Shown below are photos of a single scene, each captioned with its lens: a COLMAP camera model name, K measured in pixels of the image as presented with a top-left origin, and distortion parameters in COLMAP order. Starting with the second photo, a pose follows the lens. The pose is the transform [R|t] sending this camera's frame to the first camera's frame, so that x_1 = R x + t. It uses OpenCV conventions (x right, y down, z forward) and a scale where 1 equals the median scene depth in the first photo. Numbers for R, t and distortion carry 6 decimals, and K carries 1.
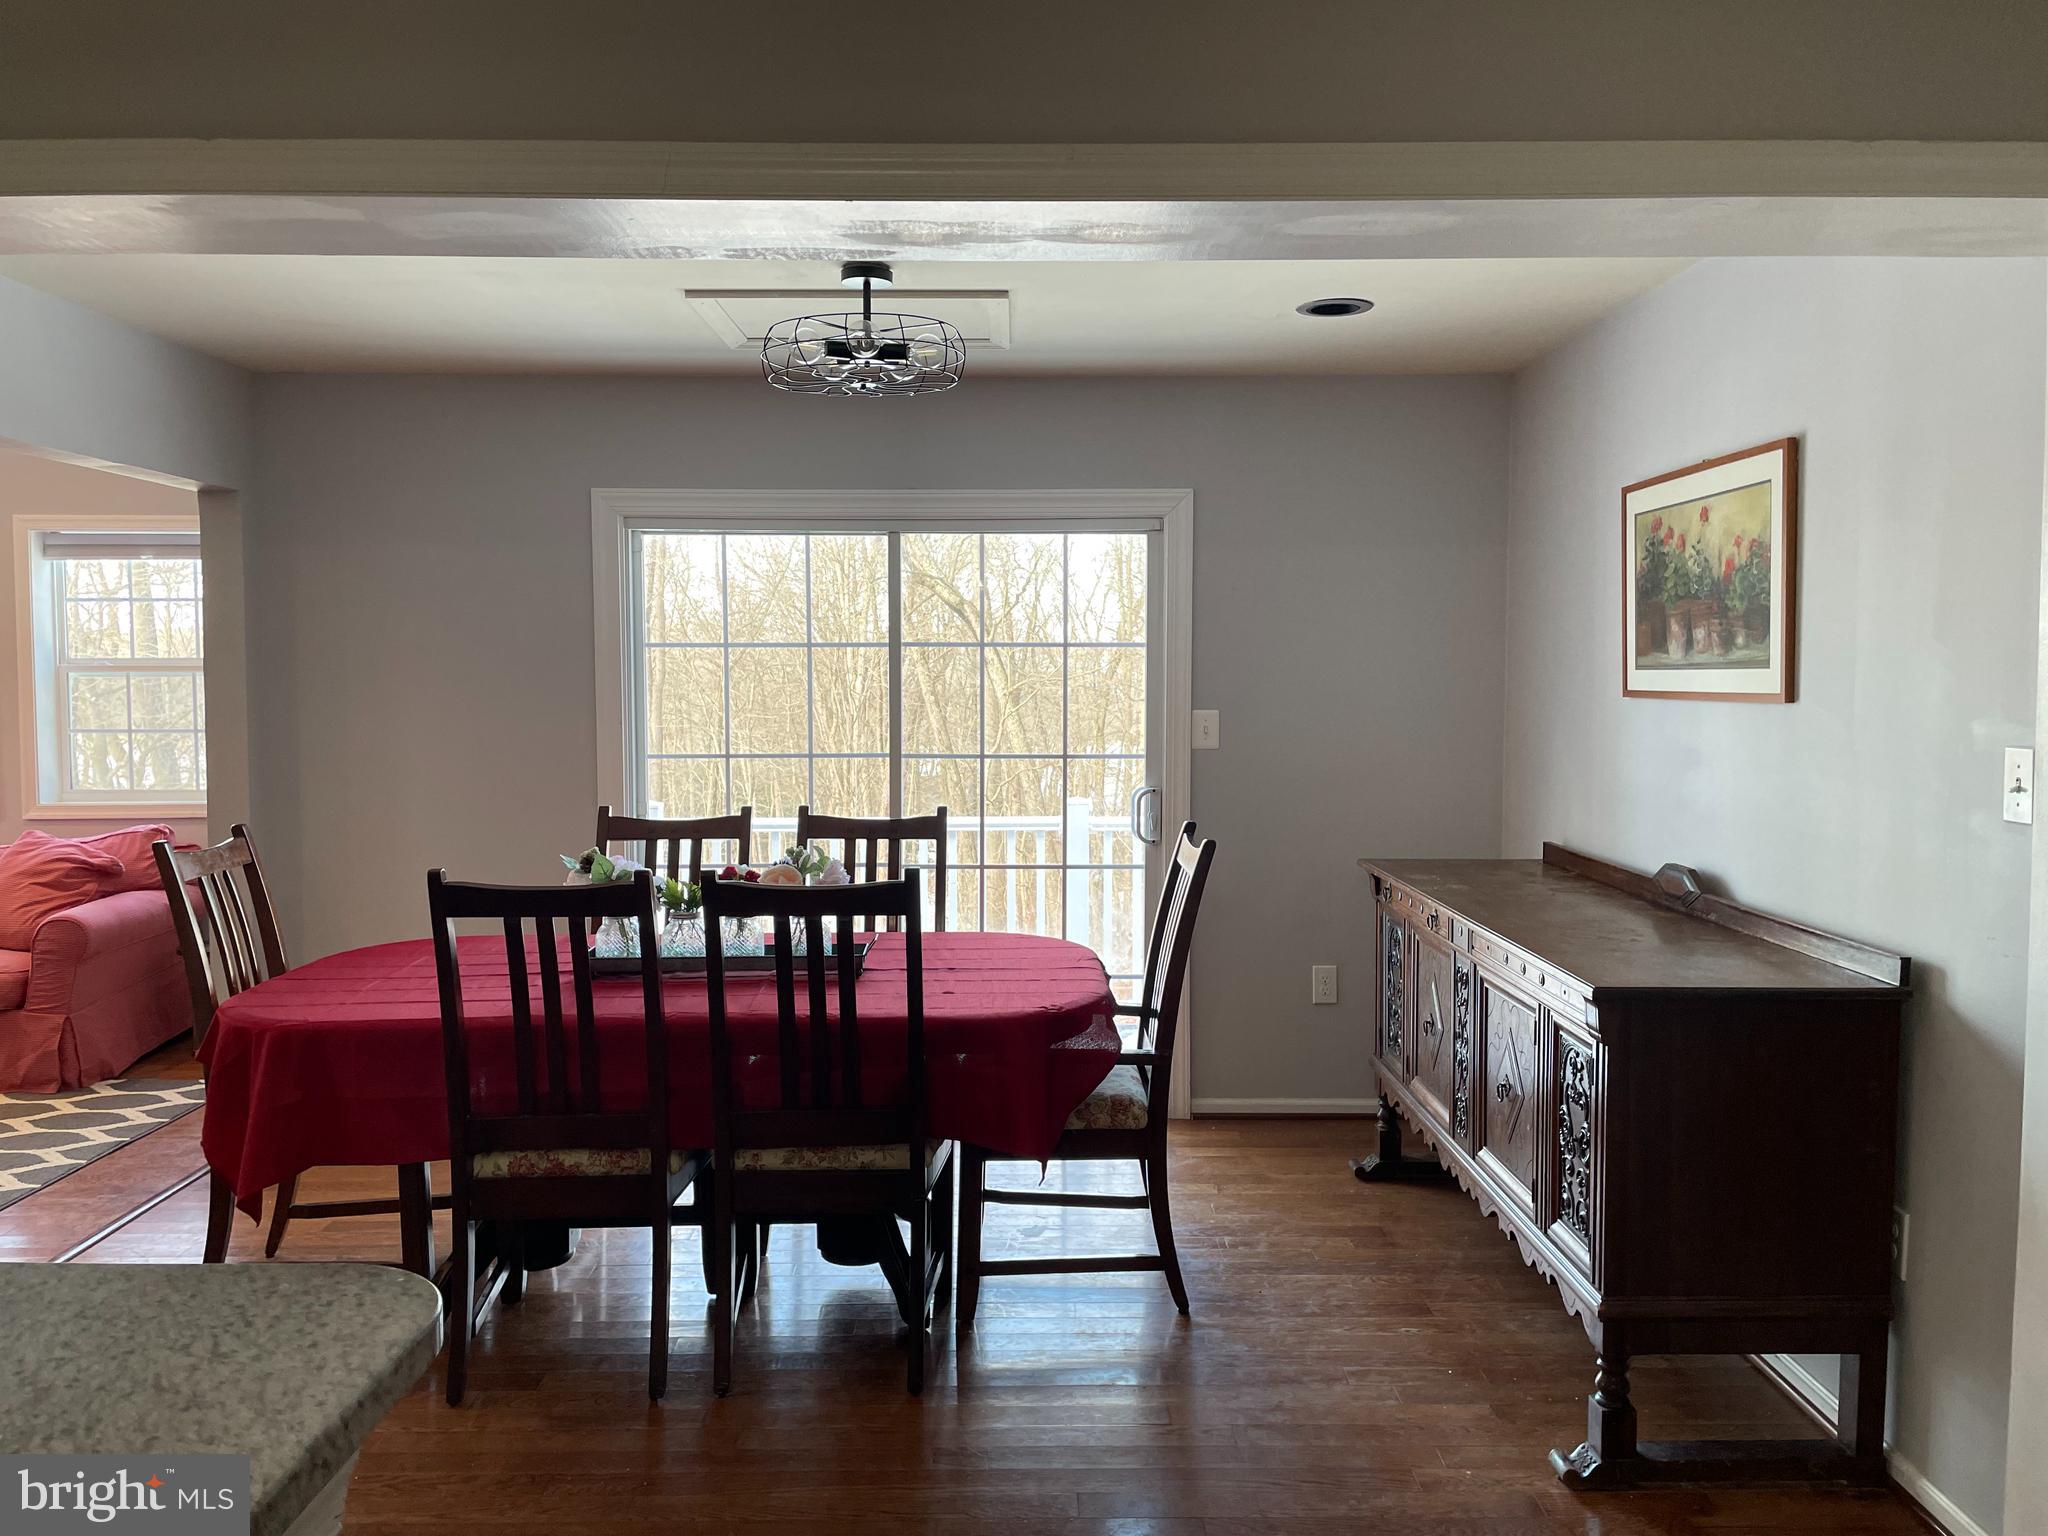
lens RADIAL K [[1542.9, 0, 1031.0], [0, 1542.9, 752.2], [0, 0, 1]] dist [0.105874, -0.147567]
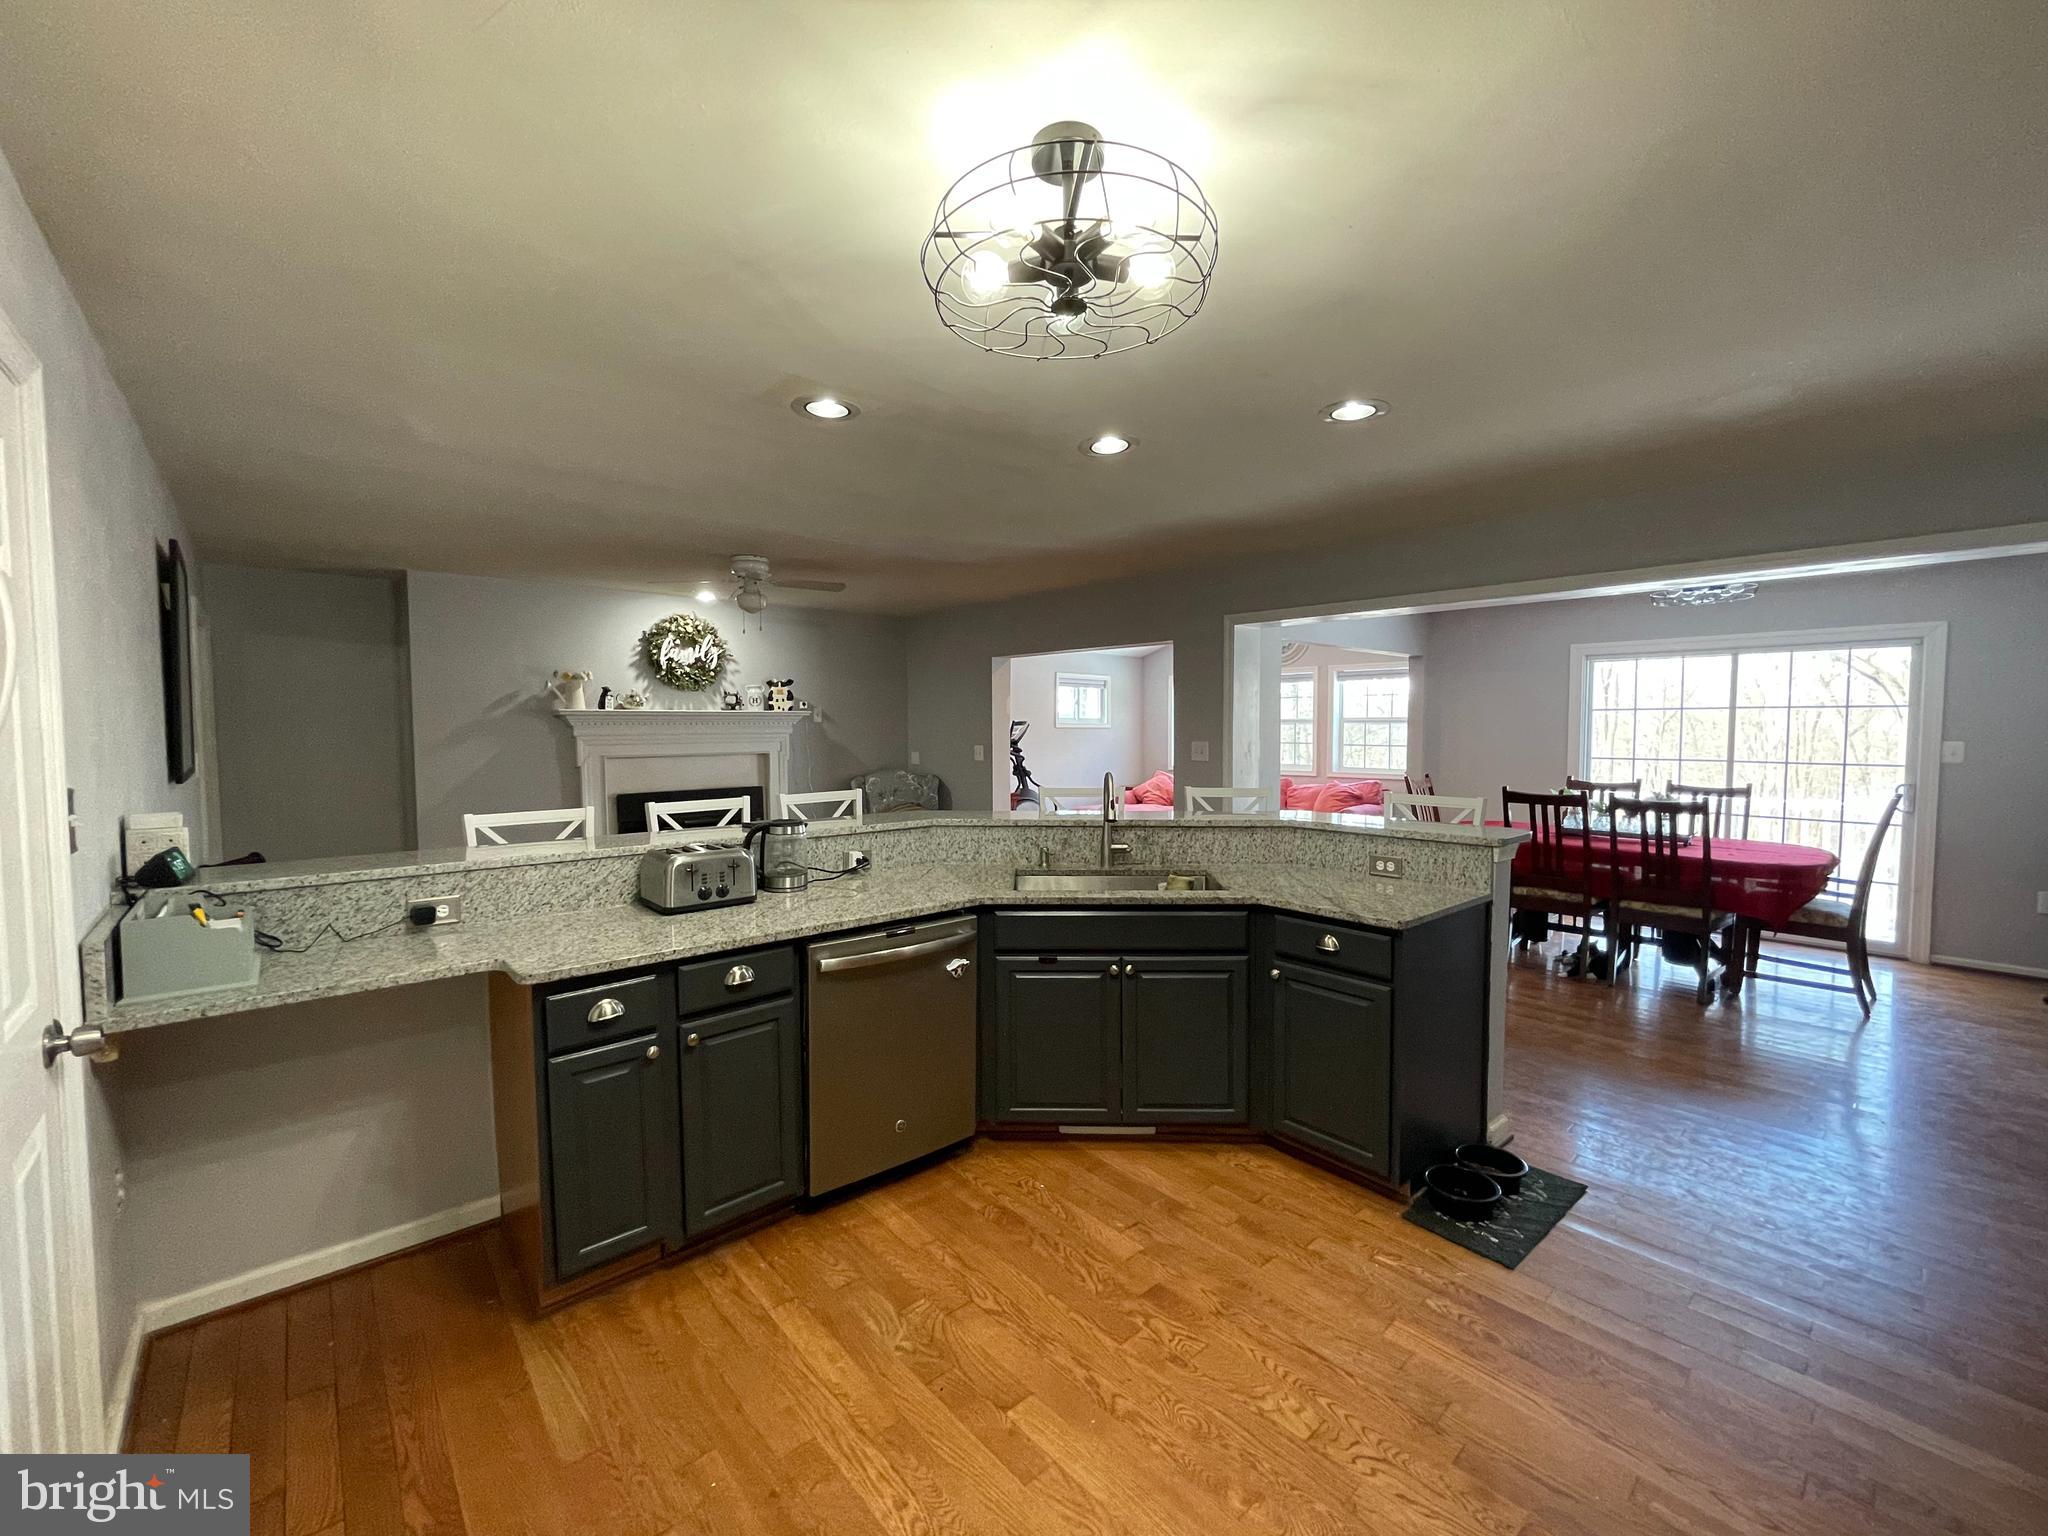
lens RADIAL K [[823.1, 0, 1026.2], [0, 823.1, 766.5], [0, 0, 1]] dist [-0.006541, 0.000244]
pose [[0.650641, 0.037770, -0.758446, 0.182133], [-0.035234, 0.999188, 0.019533, 0.029586], [0.758568, 0.014014, 0.651443, -0.612369]]
